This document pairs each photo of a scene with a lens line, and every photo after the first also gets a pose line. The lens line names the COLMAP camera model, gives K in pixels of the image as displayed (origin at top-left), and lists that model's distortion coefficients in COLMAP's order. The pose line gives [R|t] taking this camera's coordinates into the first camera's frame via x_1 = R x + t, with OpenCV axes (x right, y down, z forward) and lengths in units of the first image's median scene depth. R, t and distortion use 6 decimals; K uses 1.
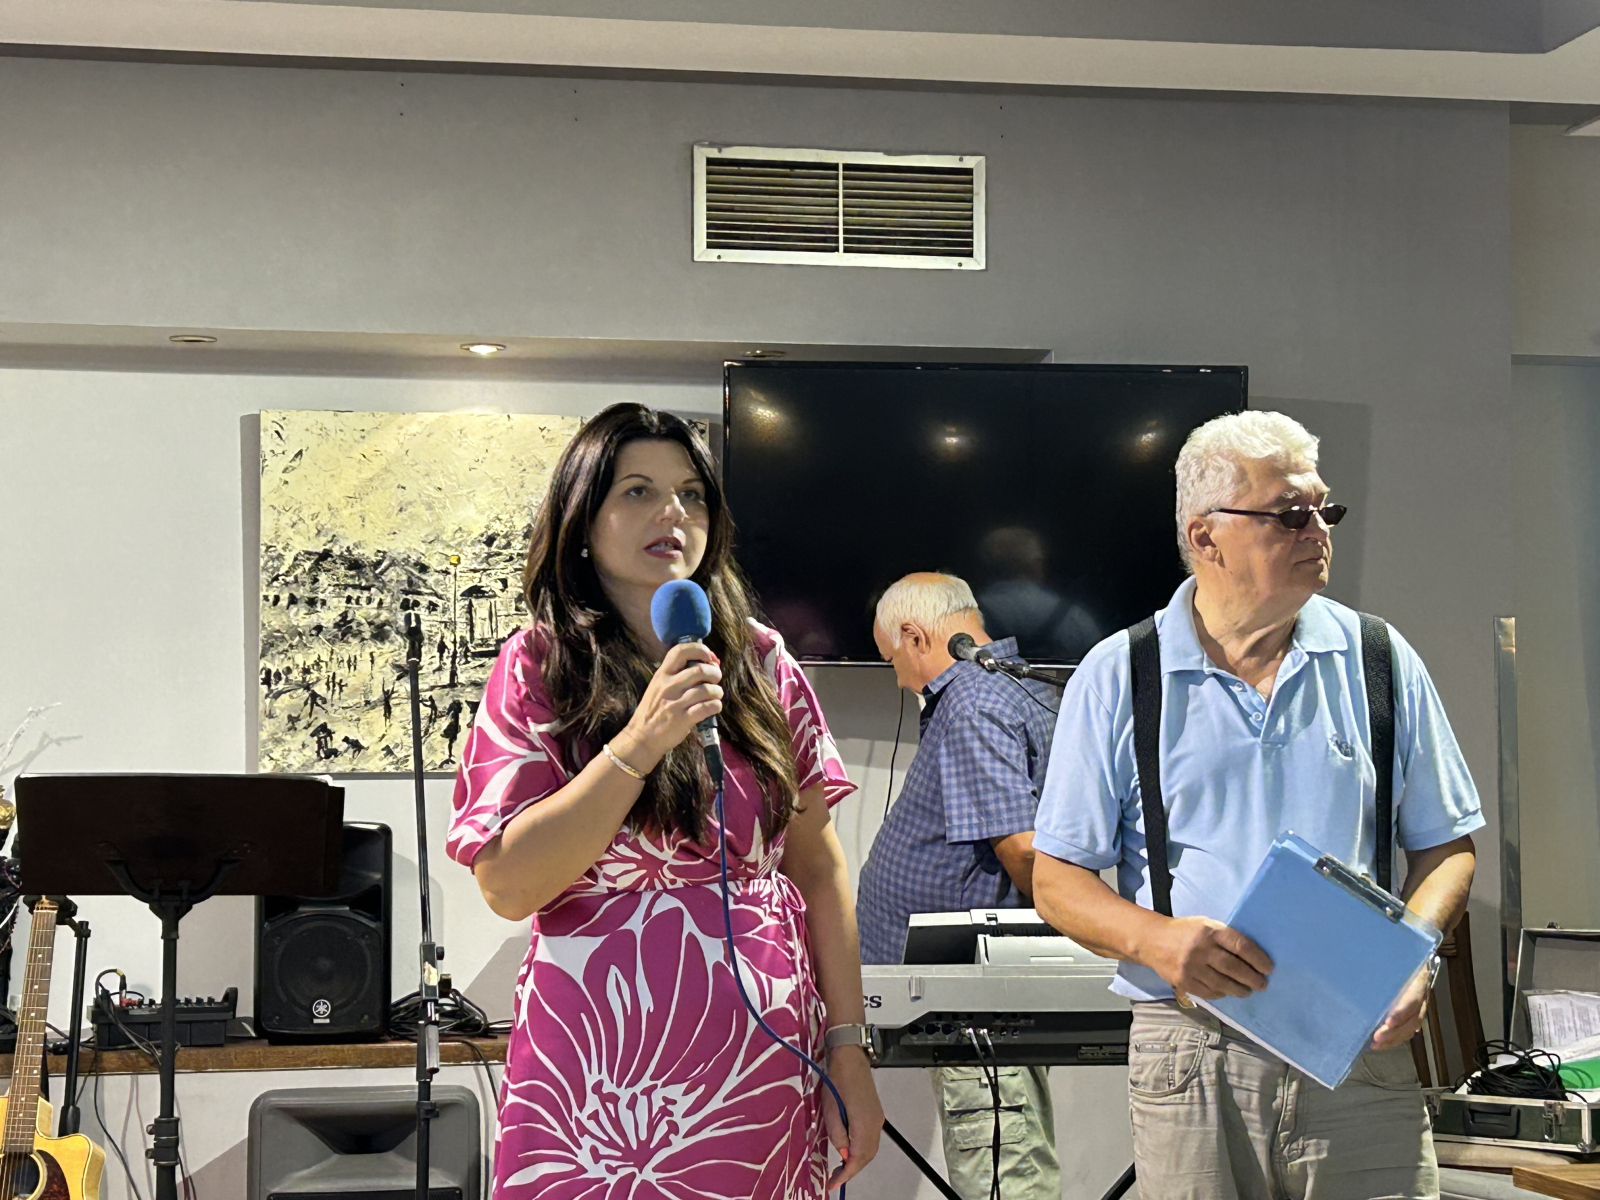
lens RADIAL K [[3105.3, 0, 804.3], [0, 3105.3, 587.2], [0, 0, 1]] dist [0.147081, 0.000000]
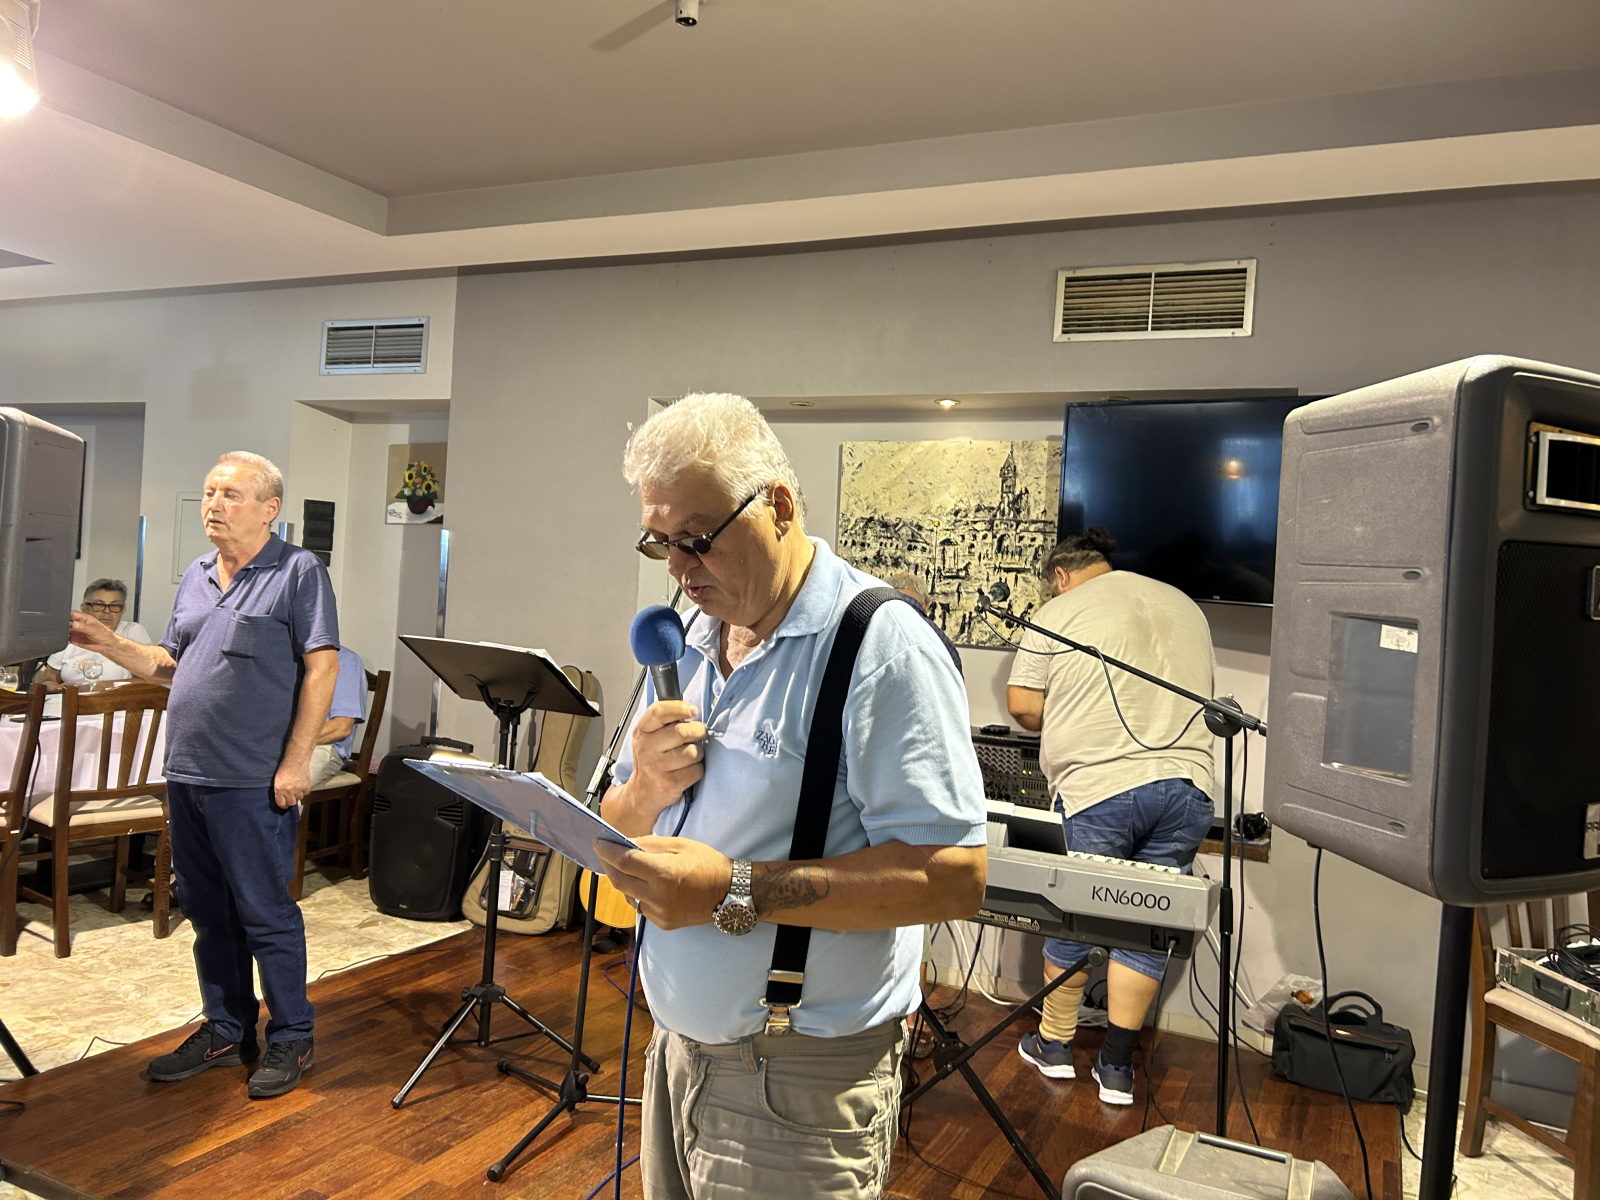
lens RADIAL K [[1196.1, 0, 788.0], [0, 1196.1, 601.1], [0, 0, 1]] dist [0.029522, -0.006738]
pose [[0.801217, 0.059374, -0.595420, 0.232134], [-0.024738, 0.997501, 0.066180, -0.007792], [0.597862, -0.038295, 0.800684, 0.402860]]
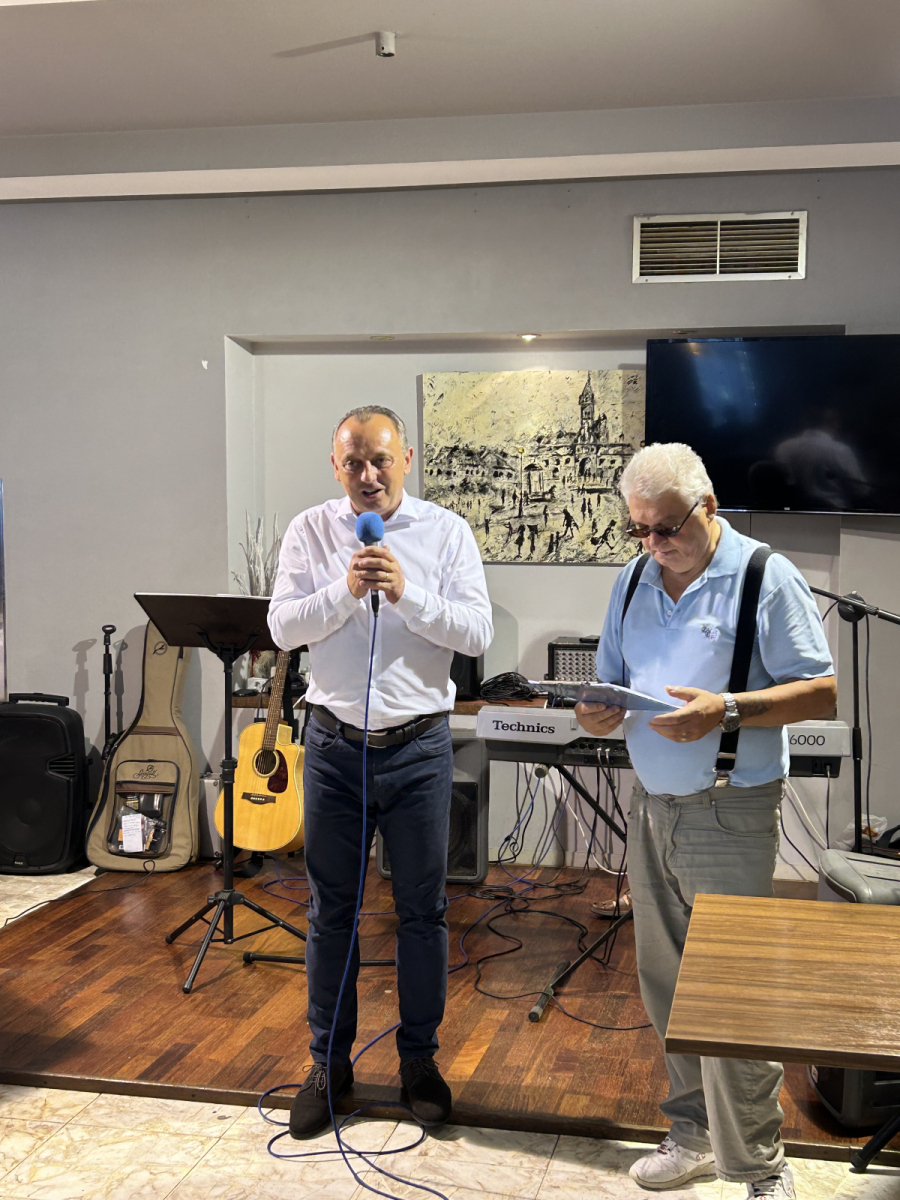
lens RADIAL K [[1543.4, 0, 475.9], [0, 1543.4, 623.6], [0, 0, 1]] dist [0.081381, 0.000000]
pose [[0.921952, 0.040348, -0.385196, 0.230426], [0.017699, 0.989130, 0.145972, -0.042526], [0.386899, -0.141397, 0.911217, 0.120675]]
